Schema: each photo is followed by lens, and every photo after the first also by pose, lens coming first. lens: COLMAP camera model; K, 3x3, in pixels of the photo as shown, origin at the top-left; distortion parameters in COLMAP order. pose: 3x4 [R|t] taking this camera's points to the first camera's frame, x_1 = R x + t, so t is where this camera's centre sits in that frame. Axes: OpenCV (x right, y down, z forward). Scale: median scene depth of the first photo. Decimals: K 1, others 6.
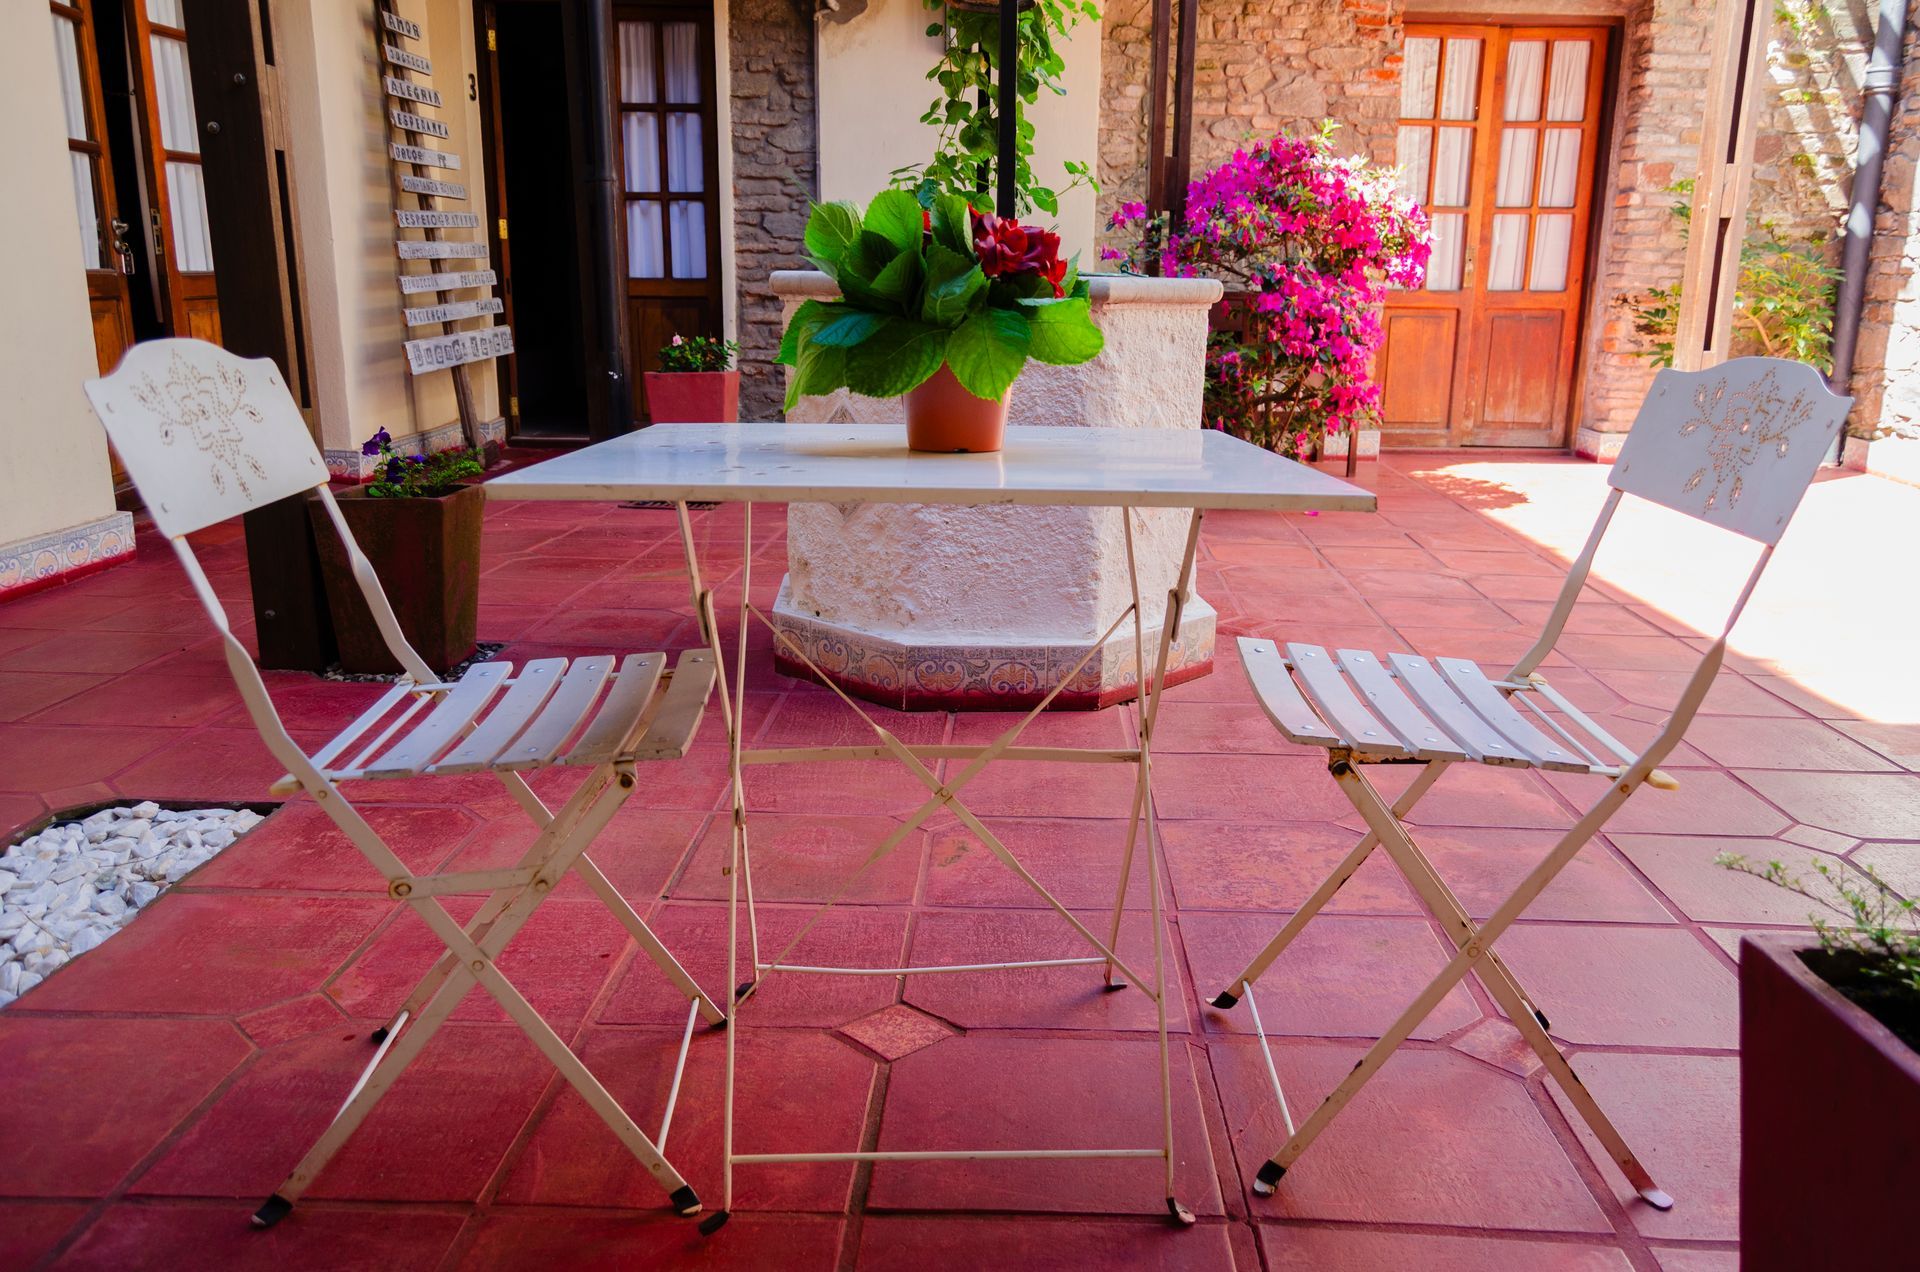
lens RADIAL K [[1485.9, 0, 988.3], [0, 1485.9, 641.6], [0, 0, 1]] dist [-0.009666, 0.016546]
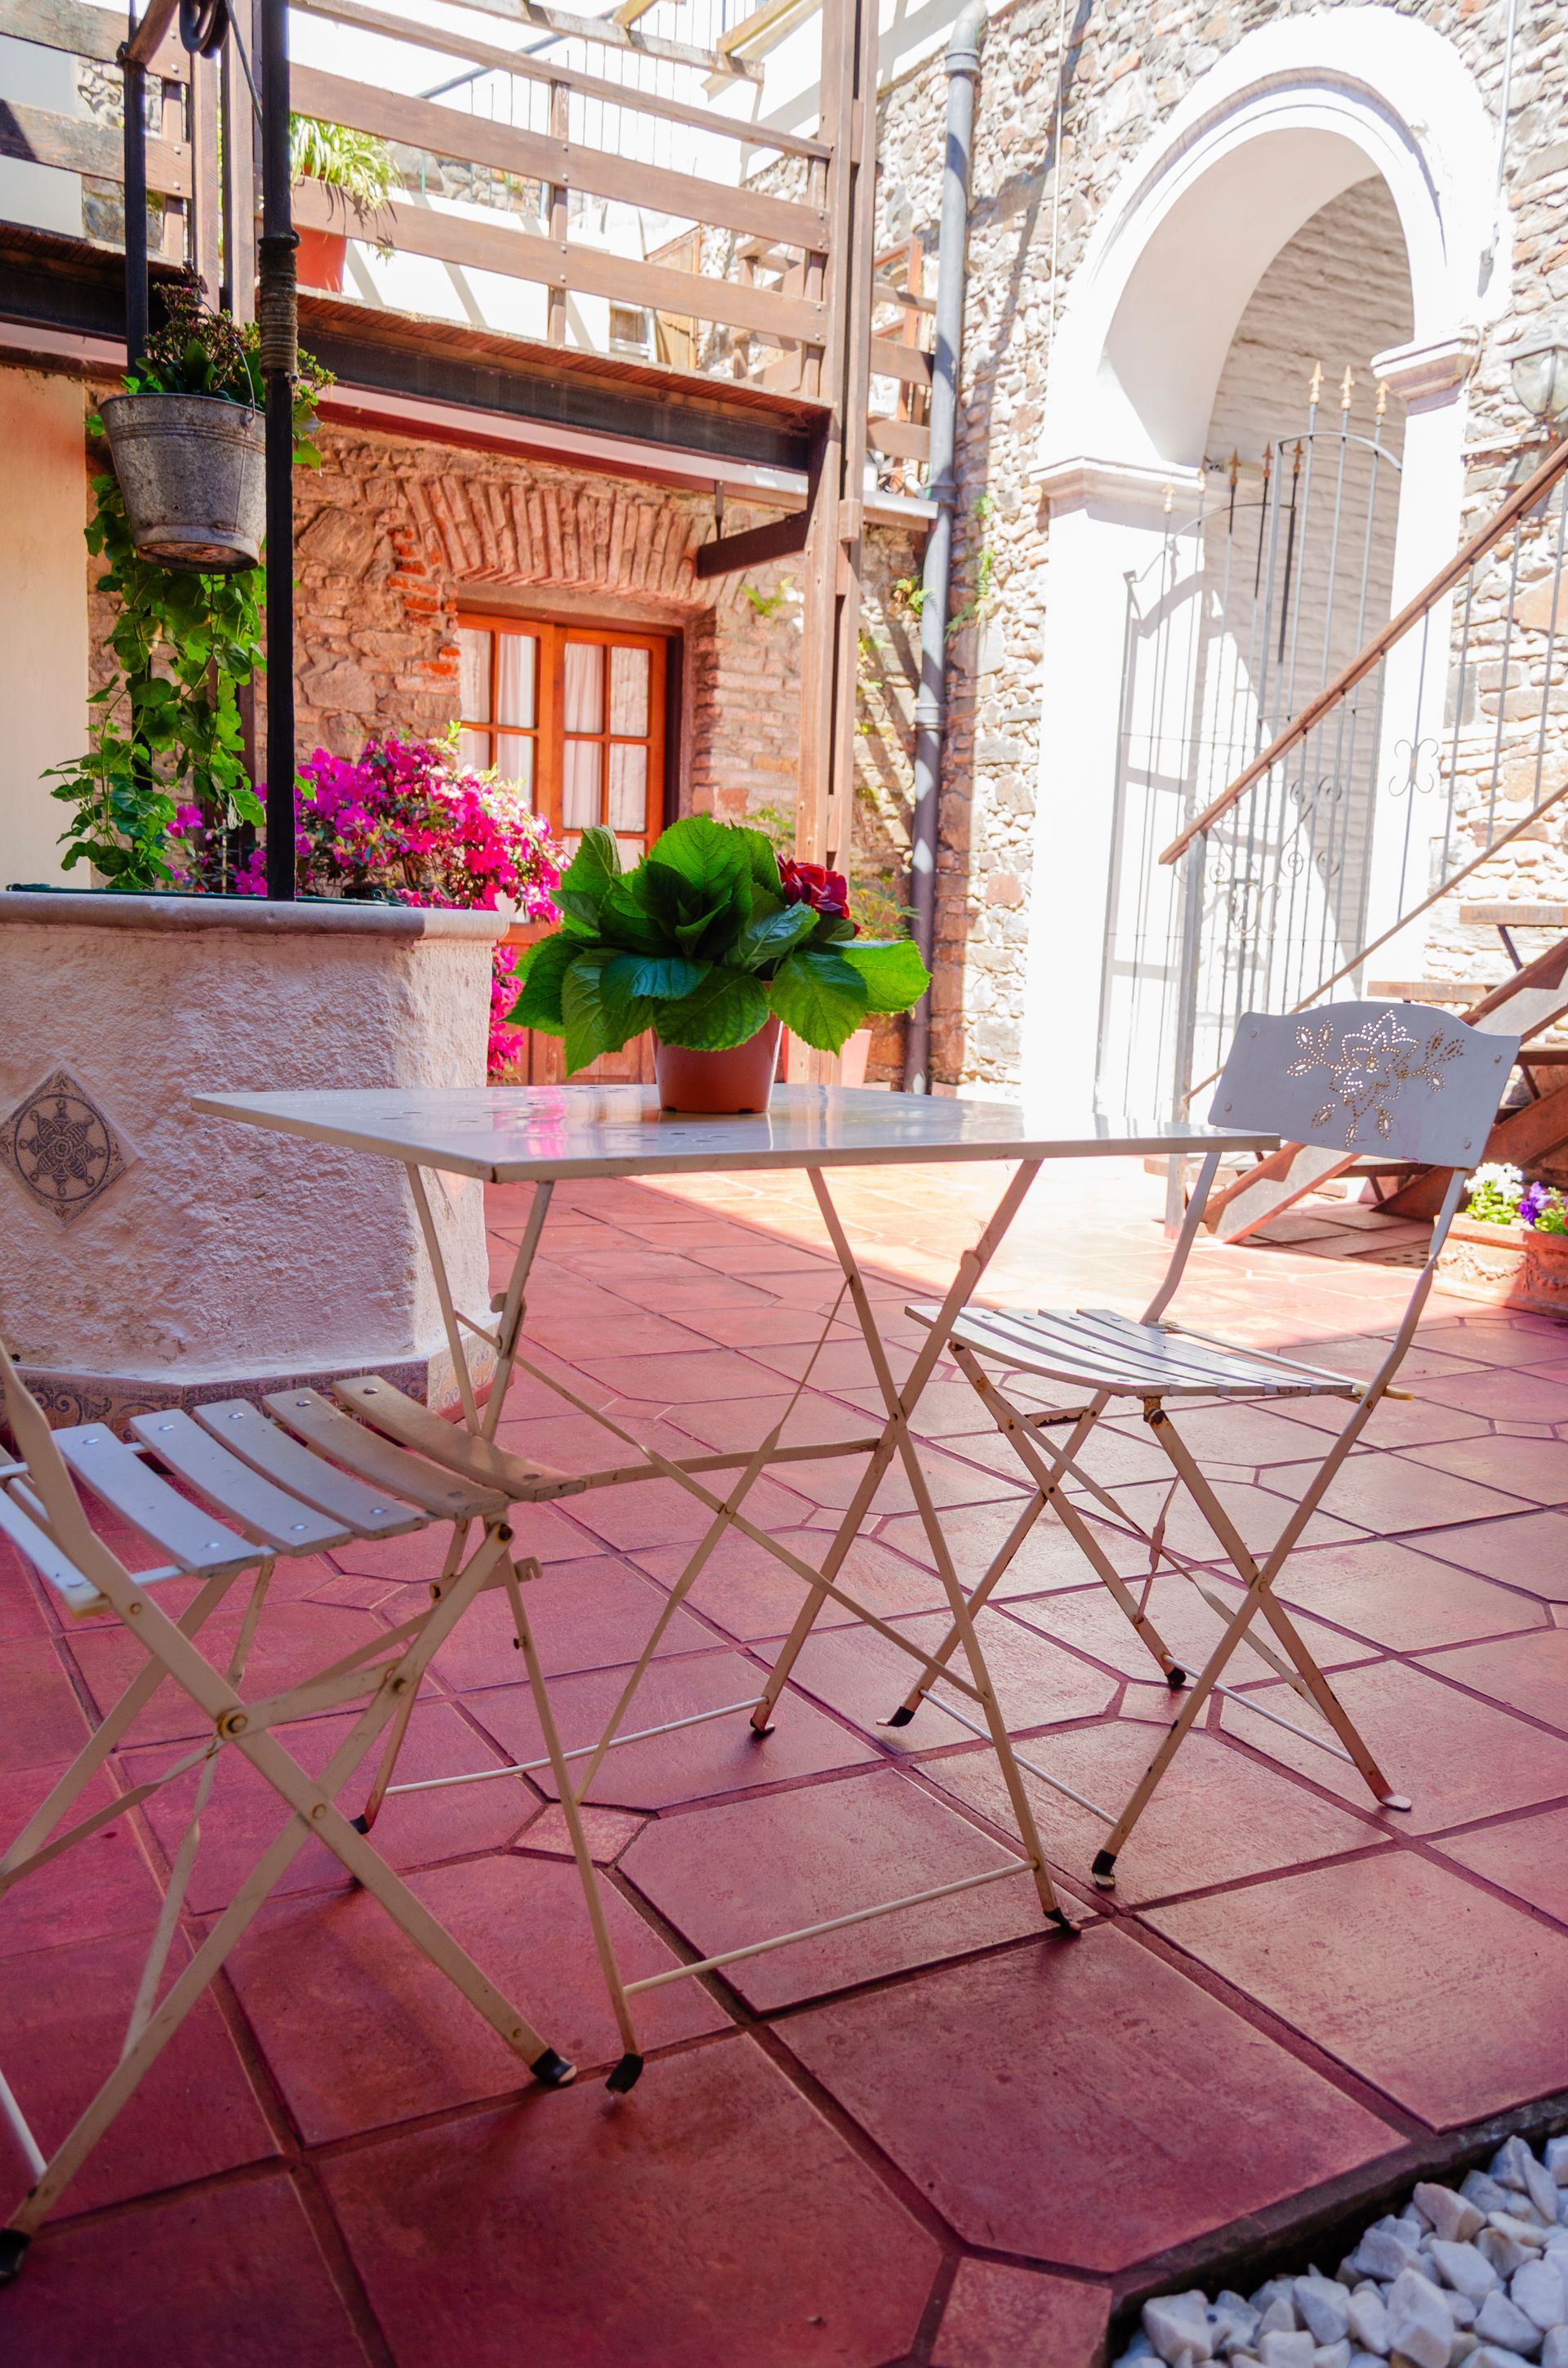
lens RADIAL K [[1906.3, 0, 789.7], [0, 1906.3, 1197.6], [0, 0, 1]] dist [-0.000366, 0.010455]
pose [[0.861747, -0.057146, 0.504110, -0.122783], [0.100513, 0.993171, -0.059235, -0.001737], [-0.497282, 0.101715, 0.861606, 0.004418]]
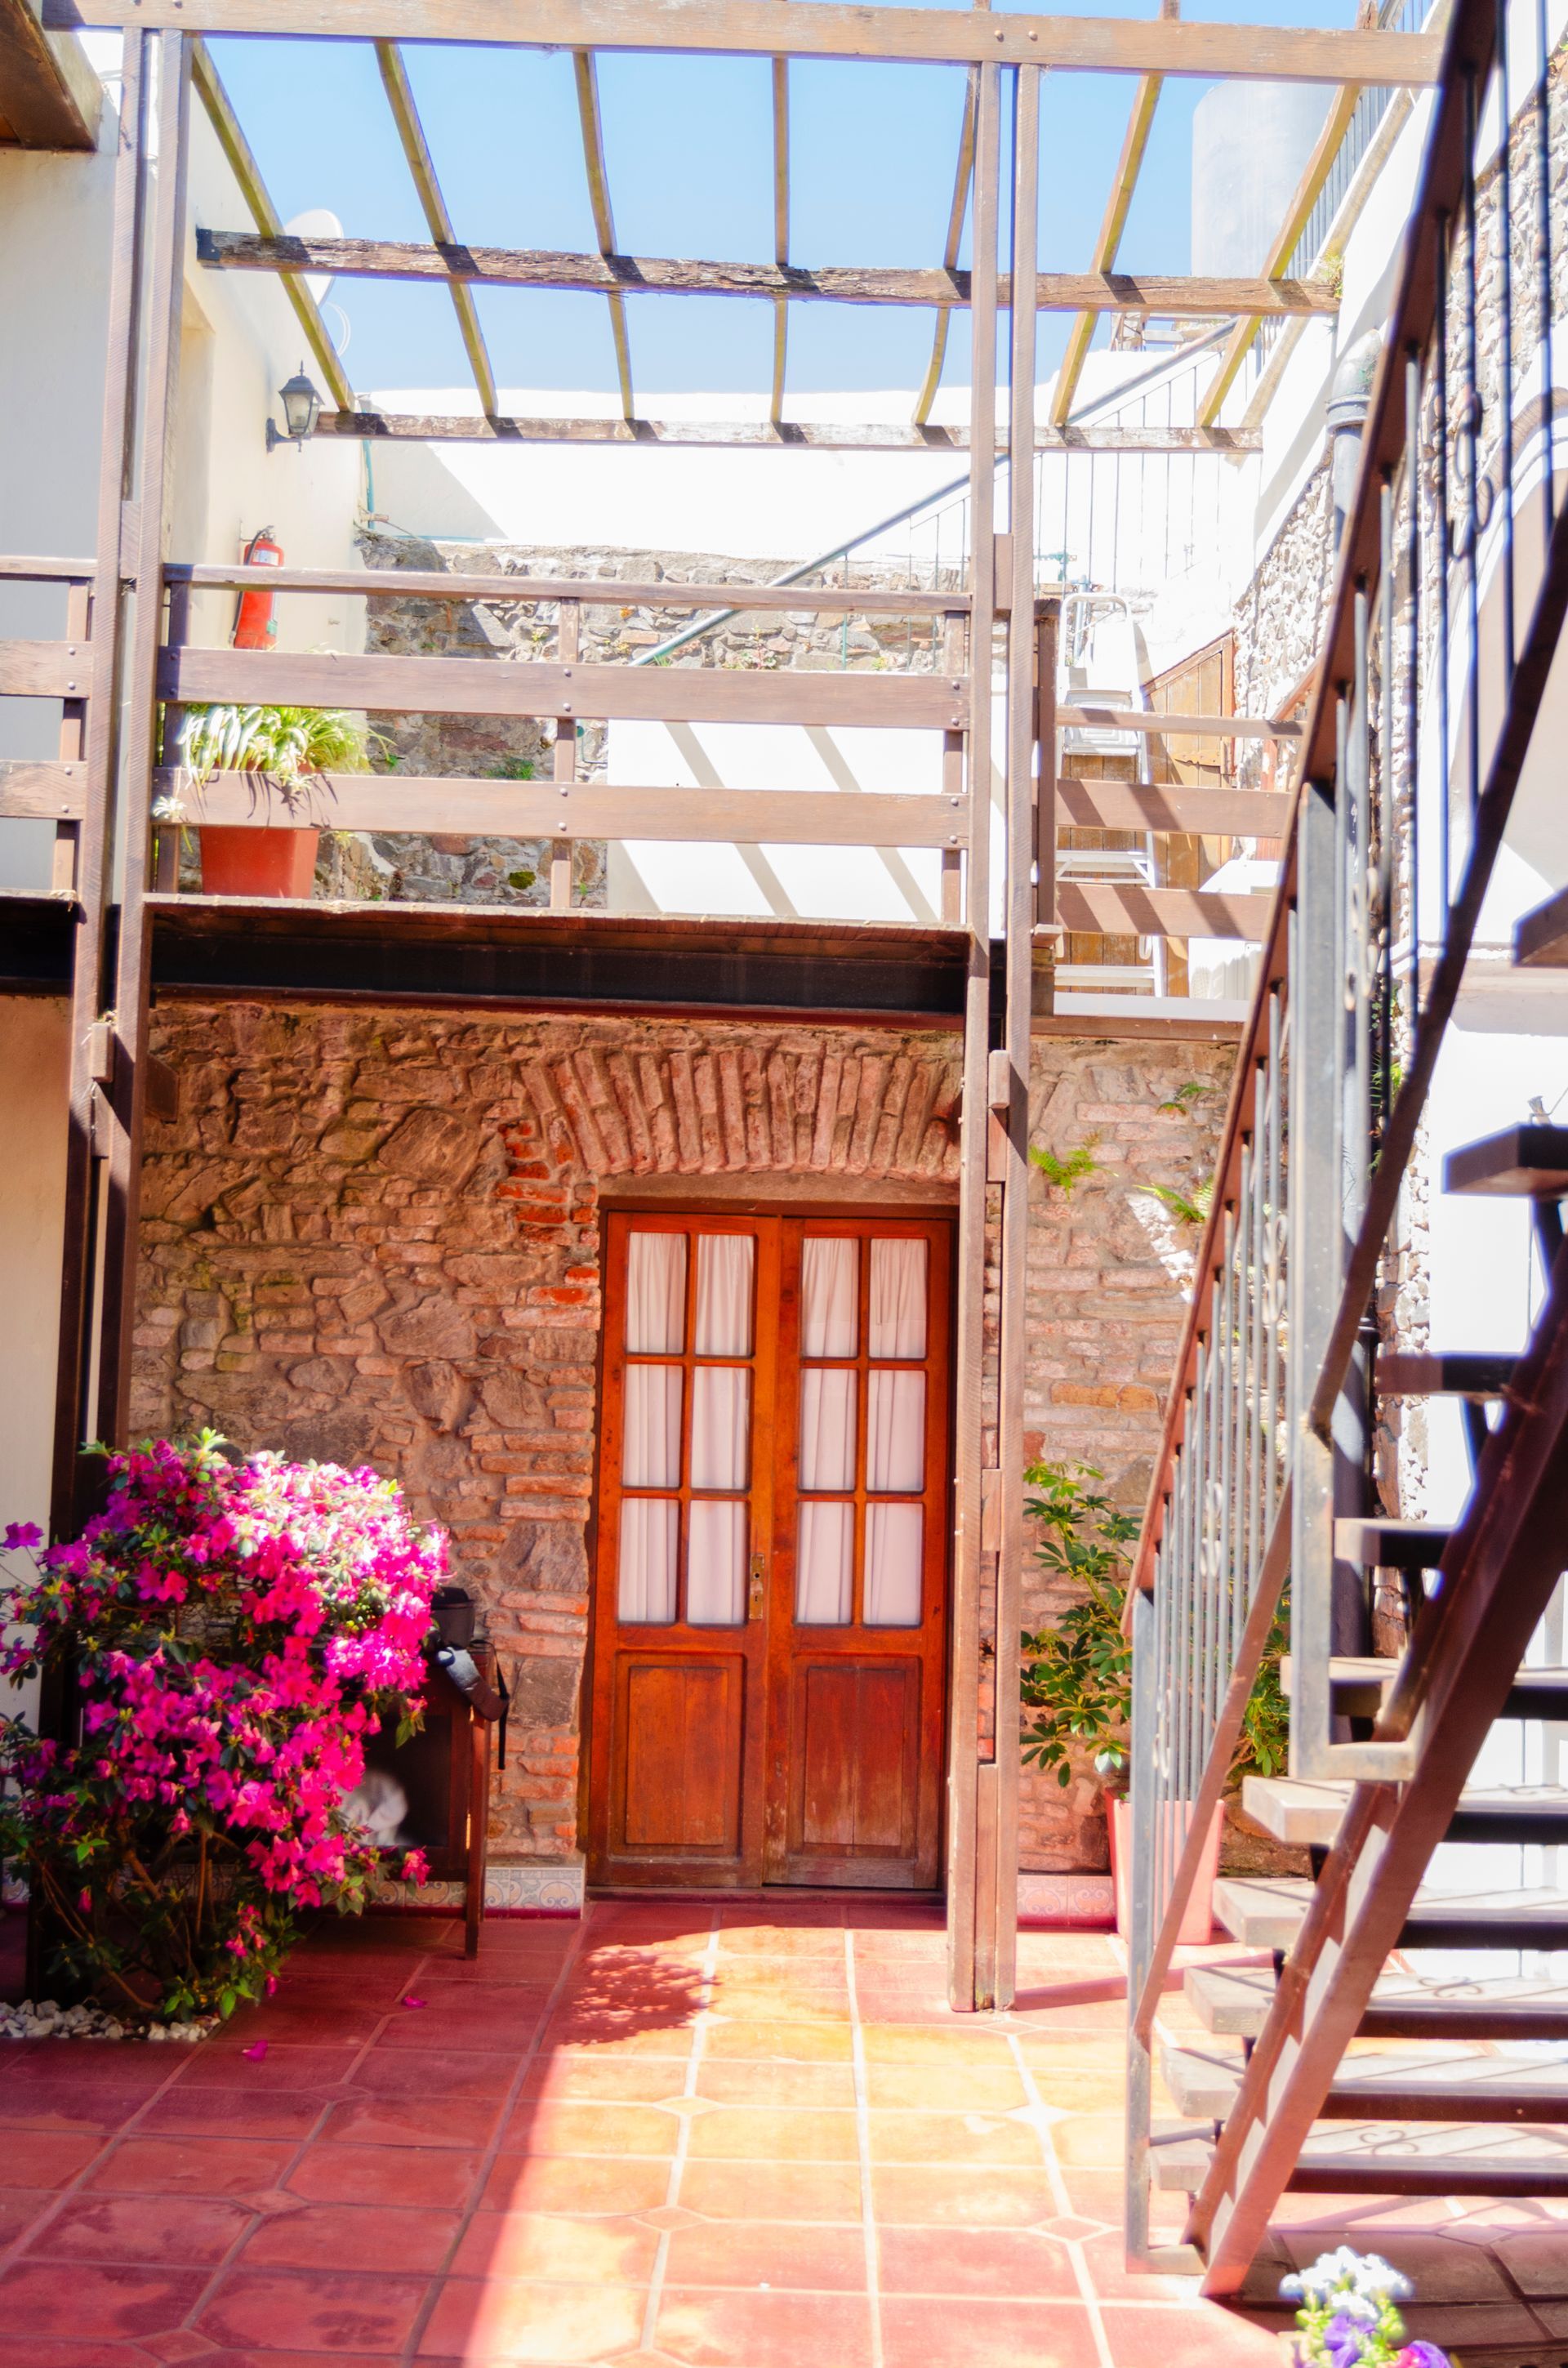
lens RADIAL K [[2698.3, 0, 779.1], [0, 2698.3, 1161.1], [0, 0, 1]] dist [-0.061621, 0.090241]
pose [[0.999800, 0.011541, 0.016310, 0.337634], [-0.005583, 0.945157, -0.326569, -0.062101], [-0.019184, 0.326412, 0.945033, -0.103498]]
